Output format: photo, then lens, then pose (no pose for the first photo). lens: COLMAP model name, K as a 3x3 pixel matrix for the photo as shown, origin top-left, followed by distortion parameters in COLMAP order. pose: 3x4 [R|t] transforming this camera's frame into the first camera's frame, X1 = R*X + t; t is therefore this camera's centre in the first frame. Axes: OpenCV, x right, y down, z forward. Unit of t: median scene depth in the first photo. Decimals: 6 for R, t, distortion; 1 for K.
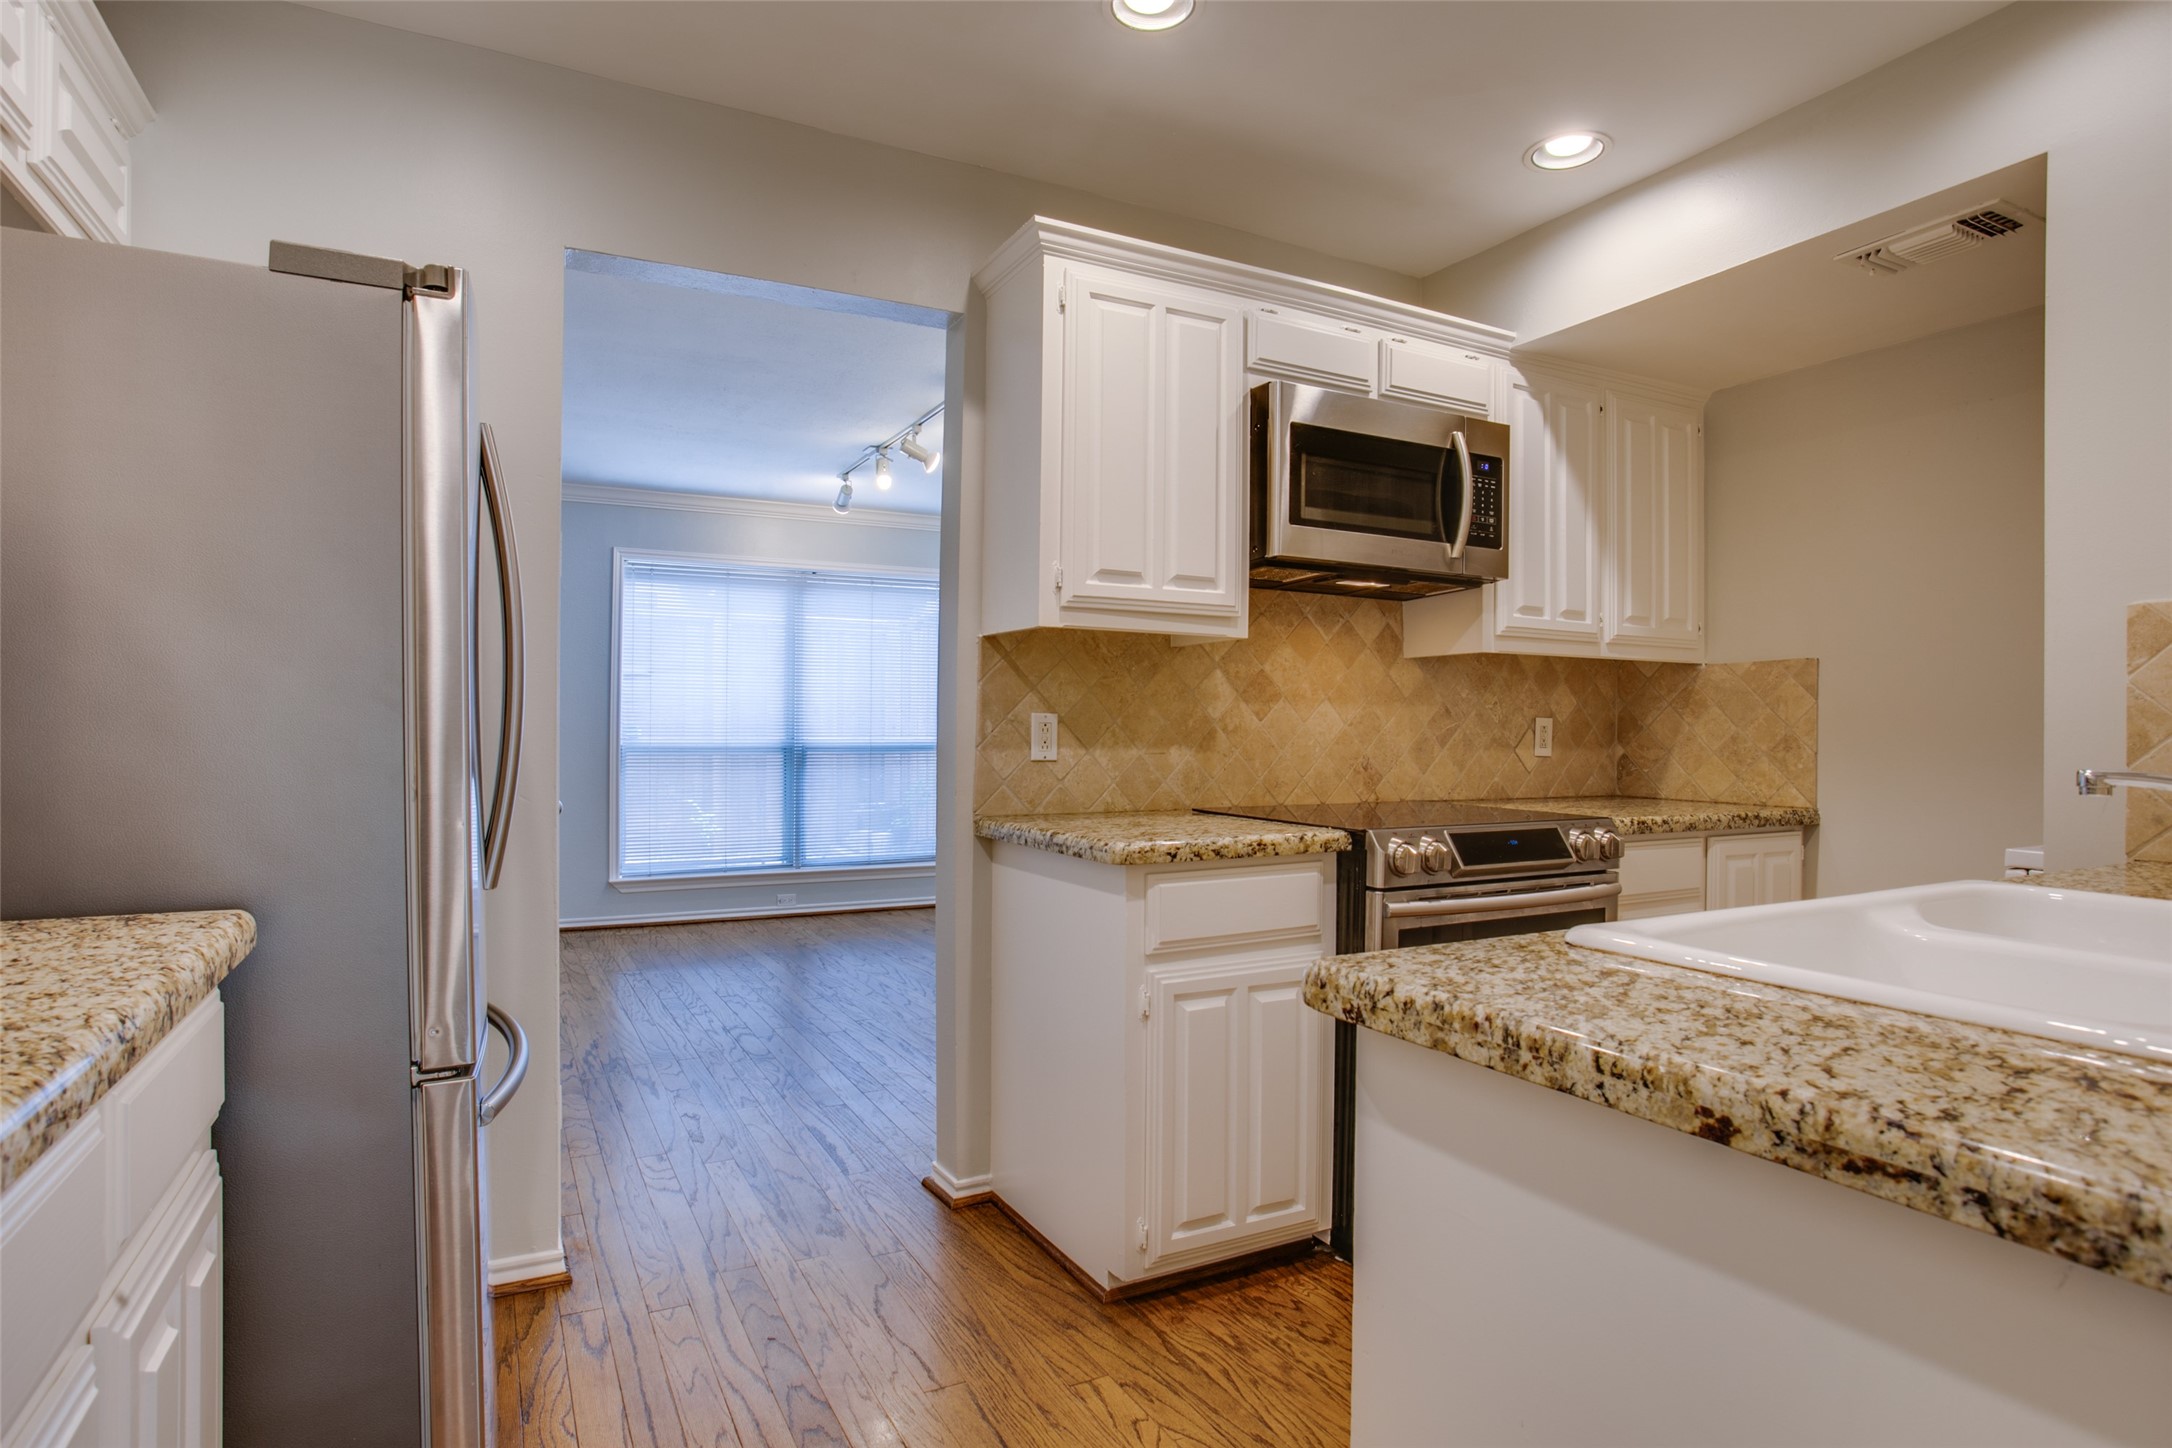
lens RADIAL K [[1110.7, 0, 1077.0], [0, 1110.7, 734.9], [0, 0, 1]] dist [-0.043497, 0.018658]
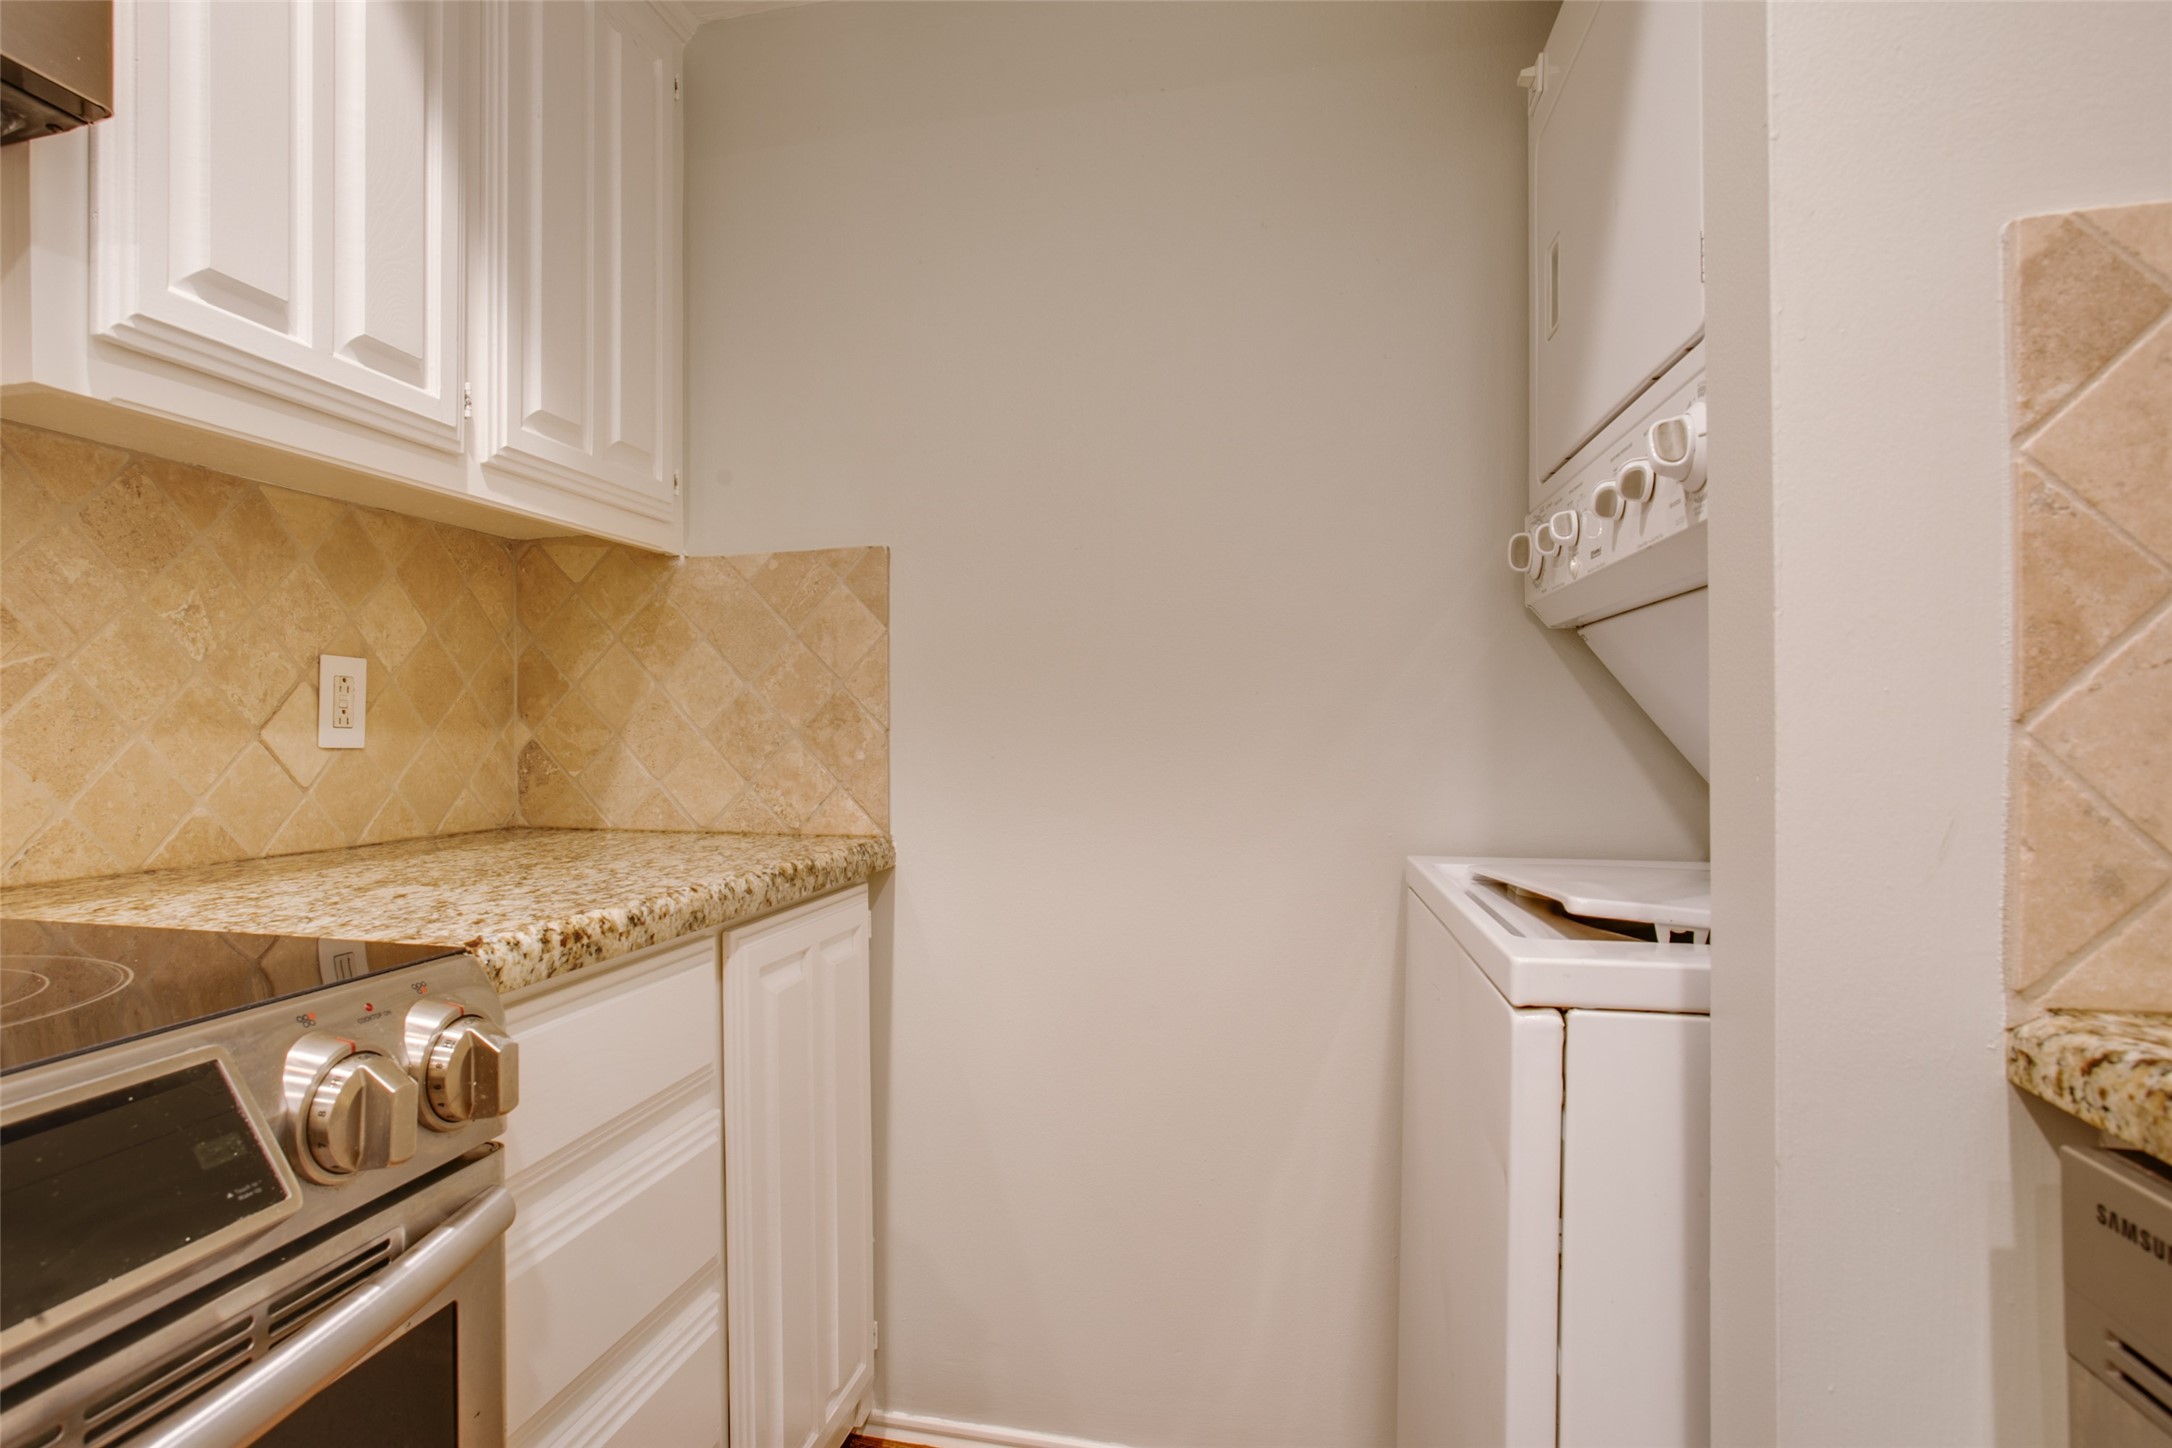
lens RADIAL K [[1160.2, 0, 963.8], [0, 1160.2, 729.4], [0, 0, 1]] dist [-0.023115, 0.001997]
pose [[0.690124, -0.010075, 0.723621, 0.313985], [0.012844, 0.999916, 0.001673, 0.016814], [-0.723577, 0.008140, 0.690195, 0.615974]]
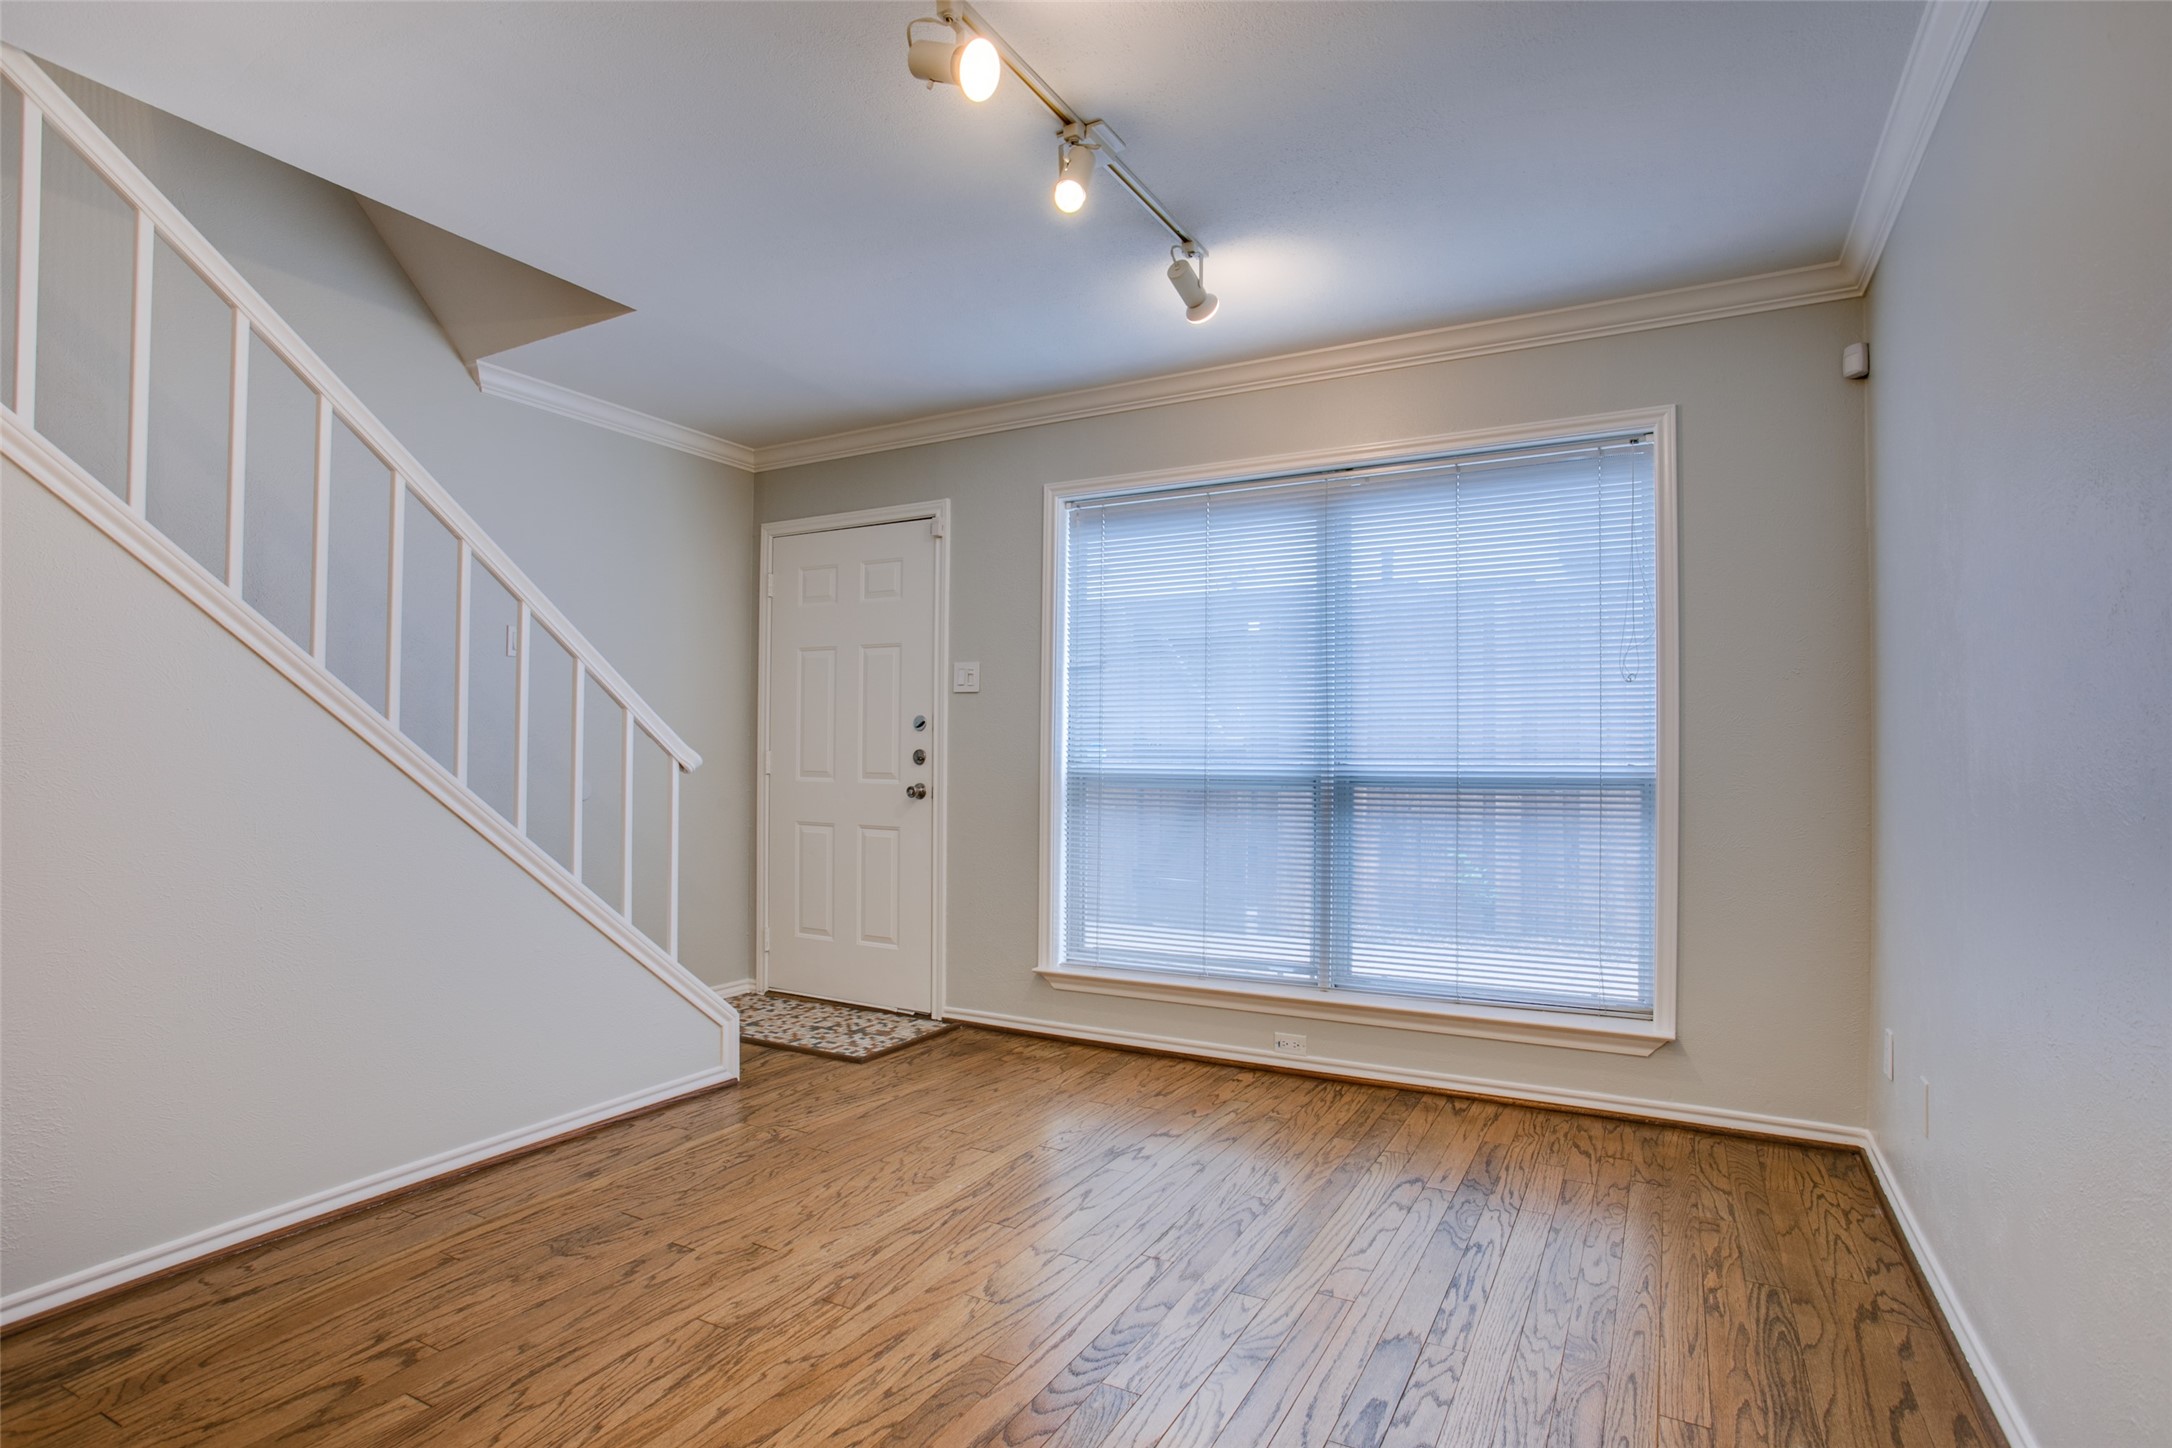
lens RADIAL K [[1110.7, 0, 1102.6], [0, 1110.7, 711.8], [0, 0, 1]] dist [-0.043497, 0.018658]
pose [[0.562747, -0.033694, -0.825942, 0.351113], [-0.006125, 0.998972, -0.044926, 0.006120], [0.826606, 0.030341, 0.561962, 1.291881]]
